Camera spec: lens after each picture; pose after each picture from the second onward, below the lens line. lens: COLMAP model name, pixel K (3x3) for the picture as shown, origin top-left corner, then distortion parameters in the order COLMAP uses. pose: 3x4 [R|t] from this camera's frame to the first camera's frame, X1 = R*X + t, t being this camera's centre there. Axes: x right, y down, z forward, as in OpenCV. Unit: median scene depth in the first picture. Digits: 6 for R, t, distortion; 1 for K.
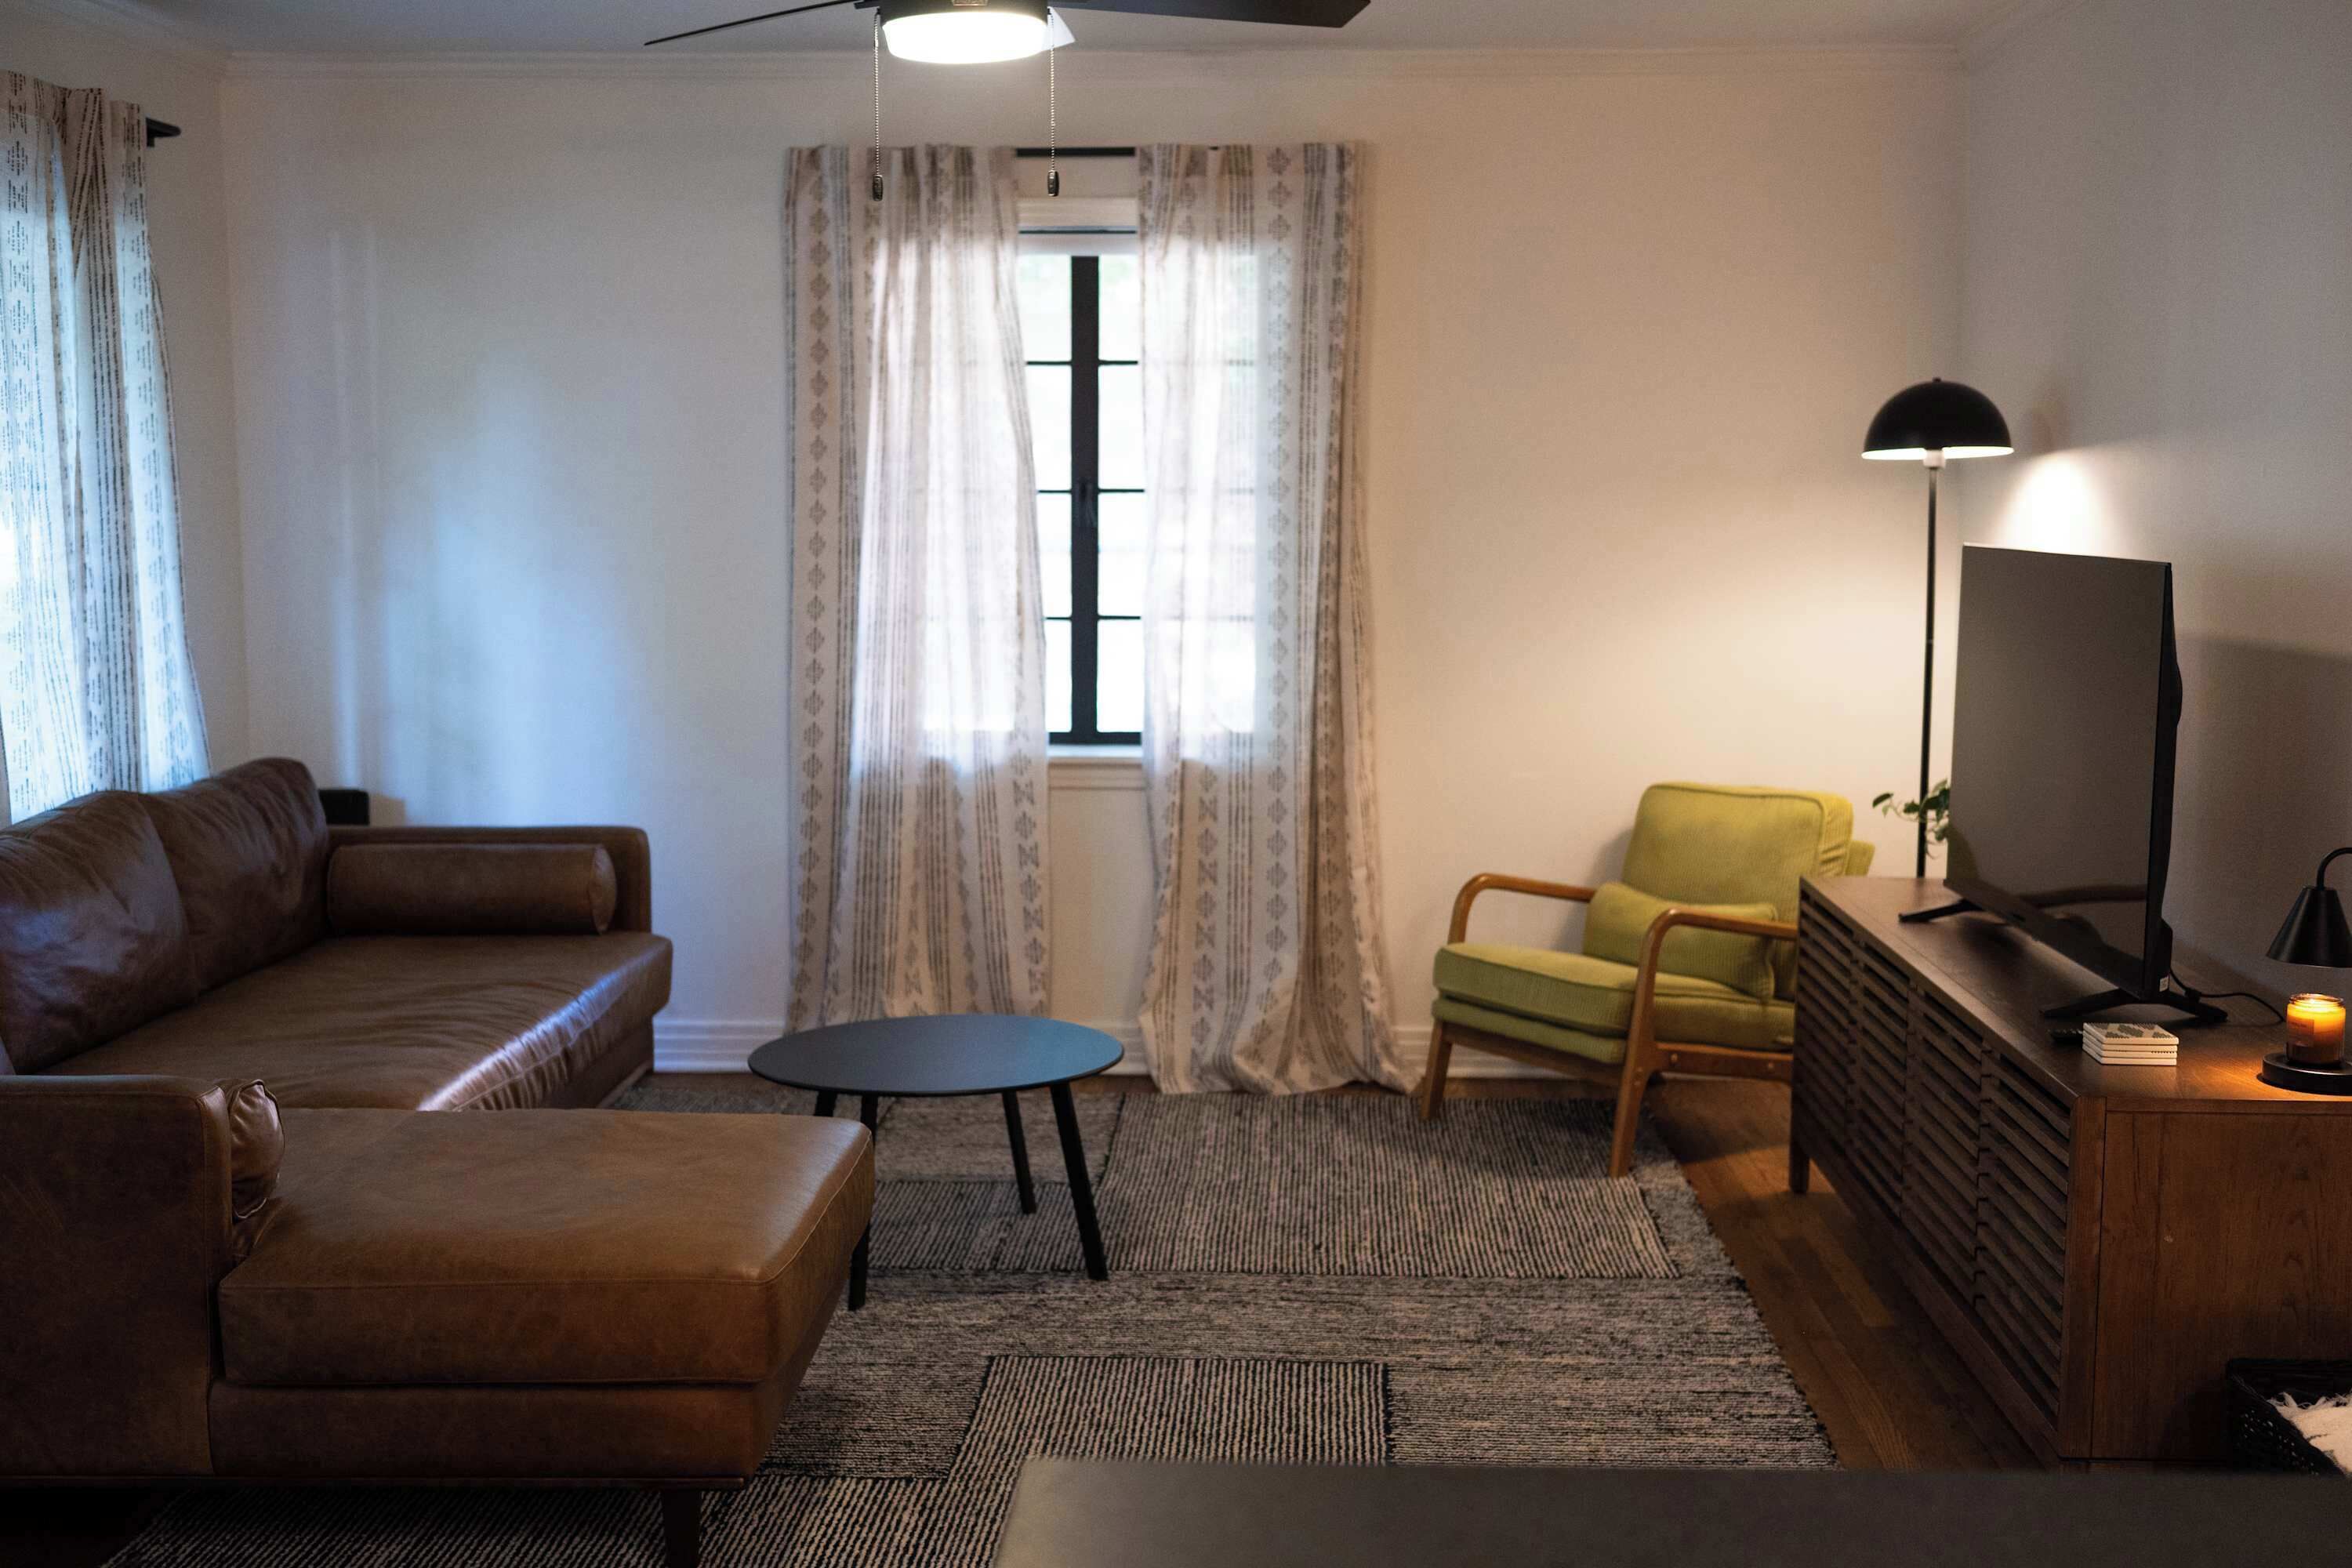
lens RADIAL K [[2608.6, 0, 1176.0], [0, 2608.6, 784.0], [0, 0, 1]] dist [-0.003136, -0.004266]
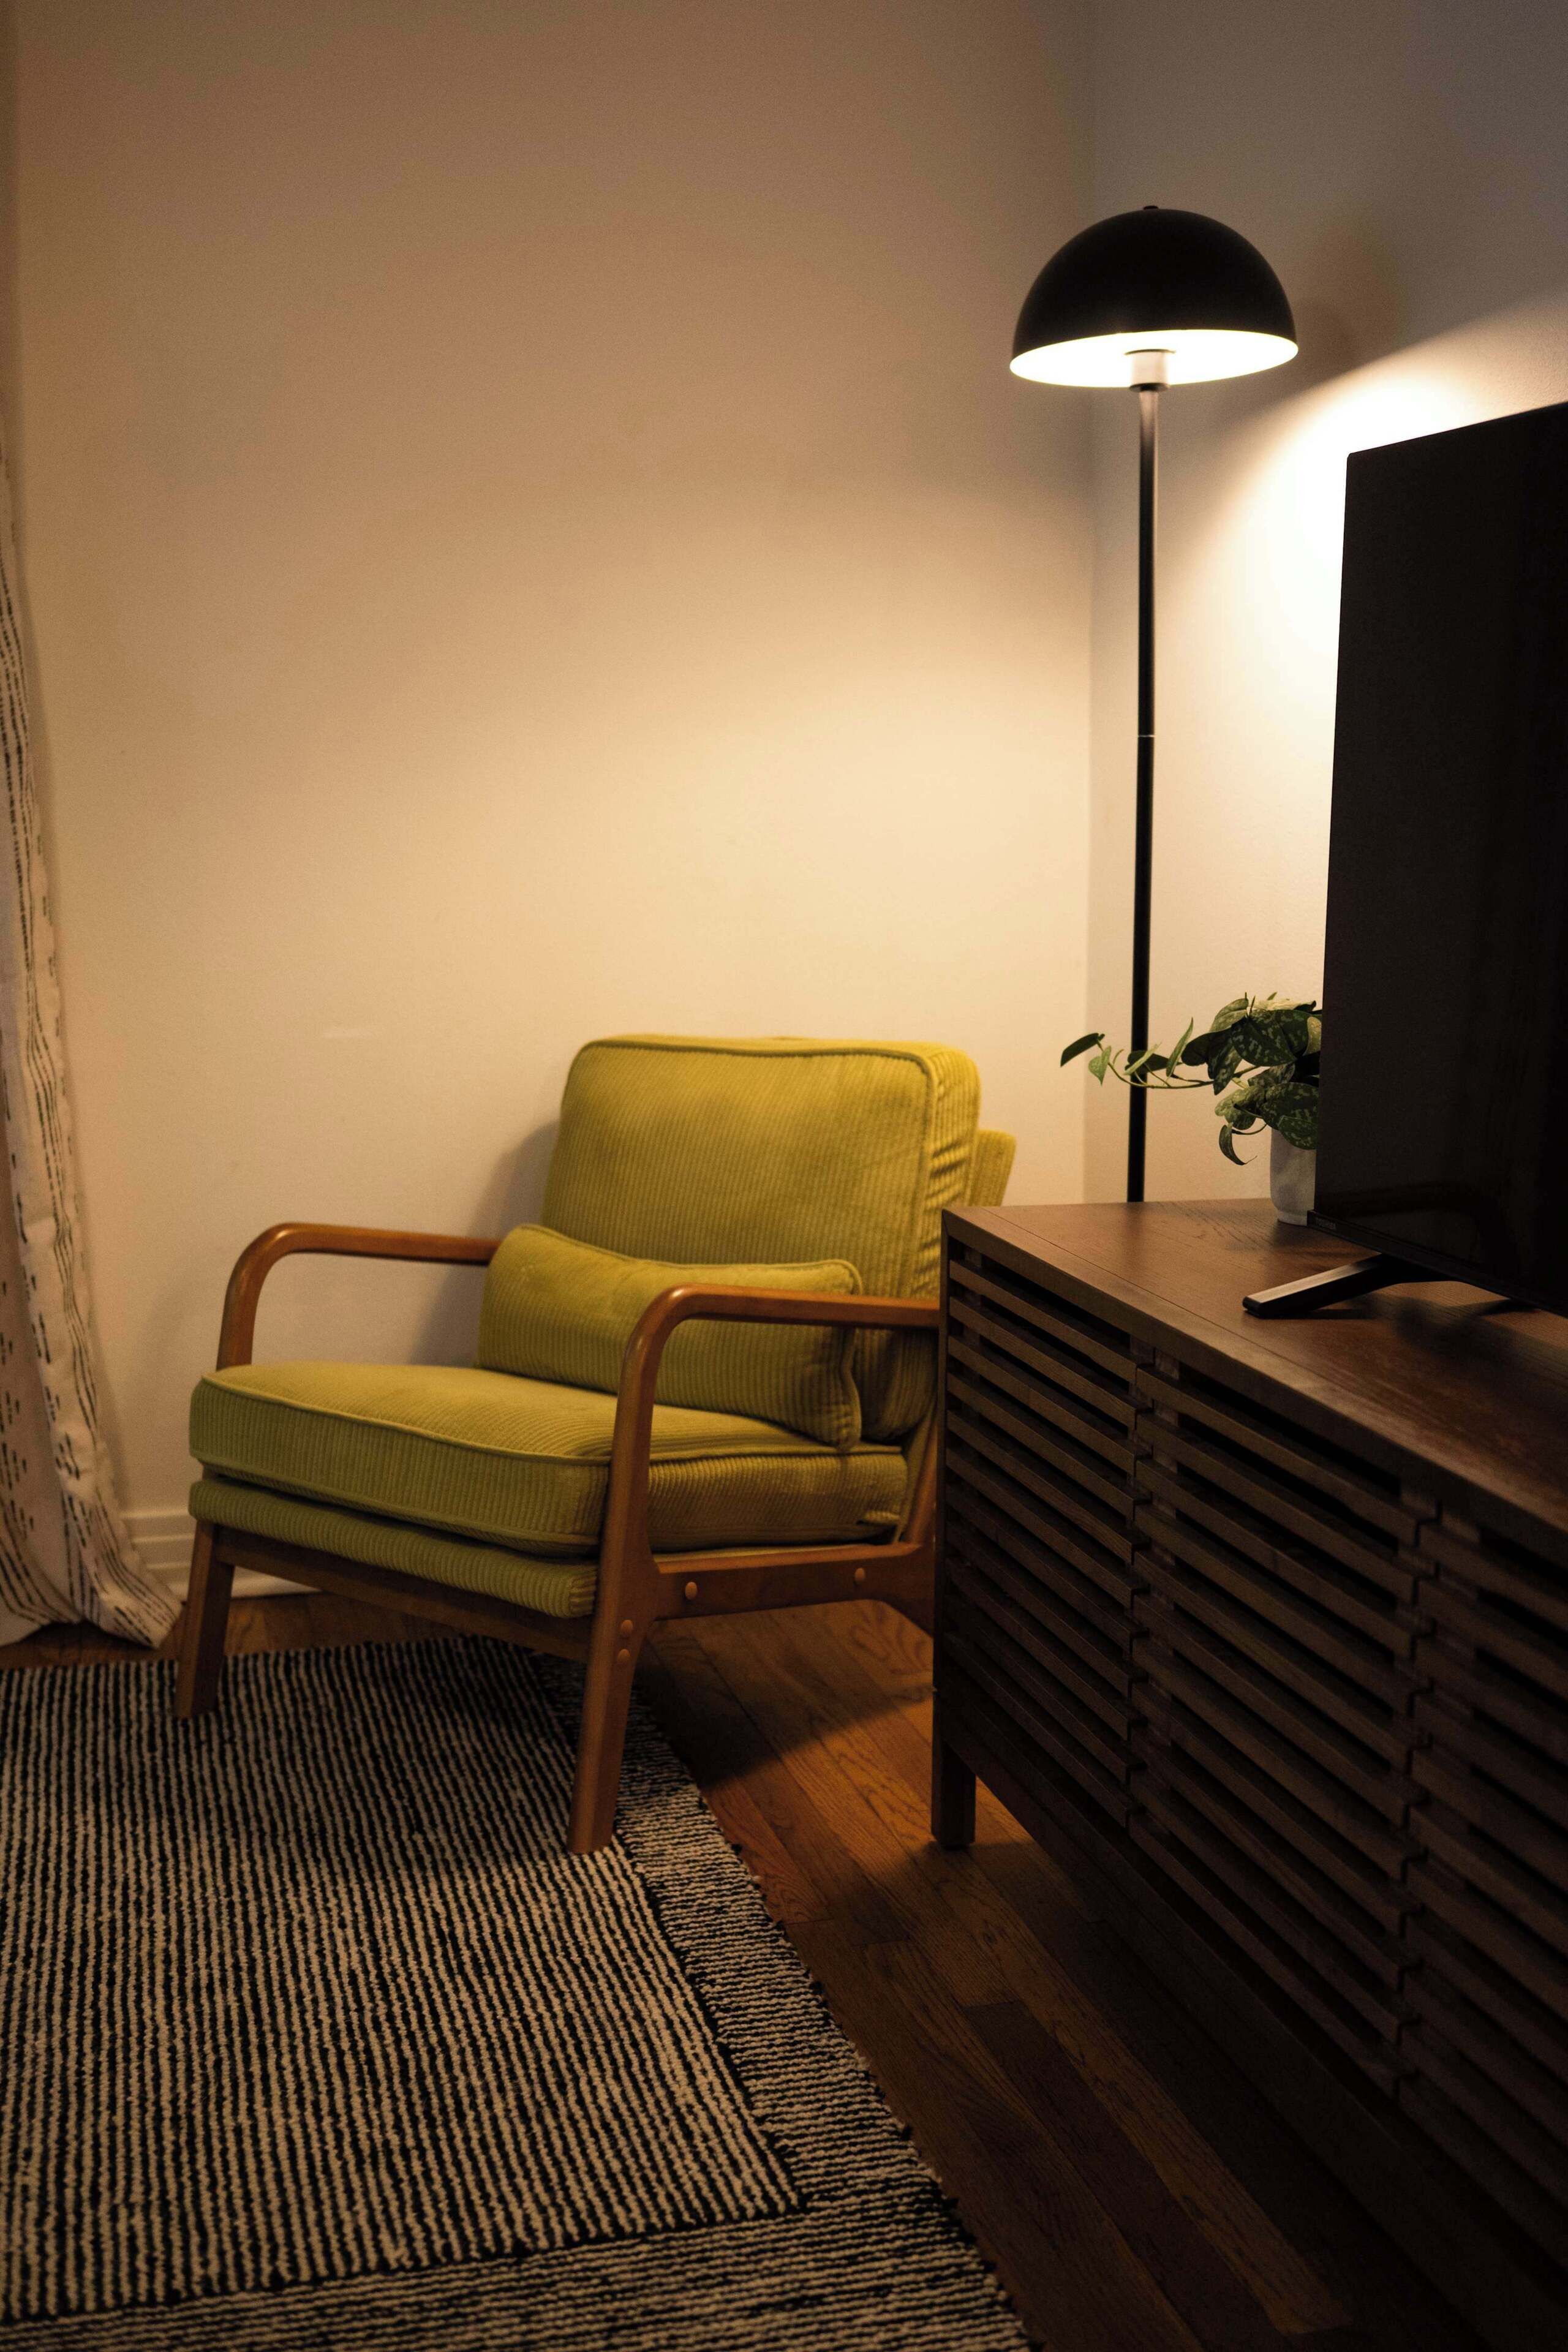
lens RADIAL K [[2608.6, 0, 784.0], [0, 2608.6, 1176.0], [0, 0, 1]] dist [-0.003136, -0.004266]
pose [[0.952481, -0.045216, 0.301225, 0.062043], [0.033842, 0.998507, 0.042874, 0.006939], [-0.302714, -0.030642, 0.952589, 0.518339]]
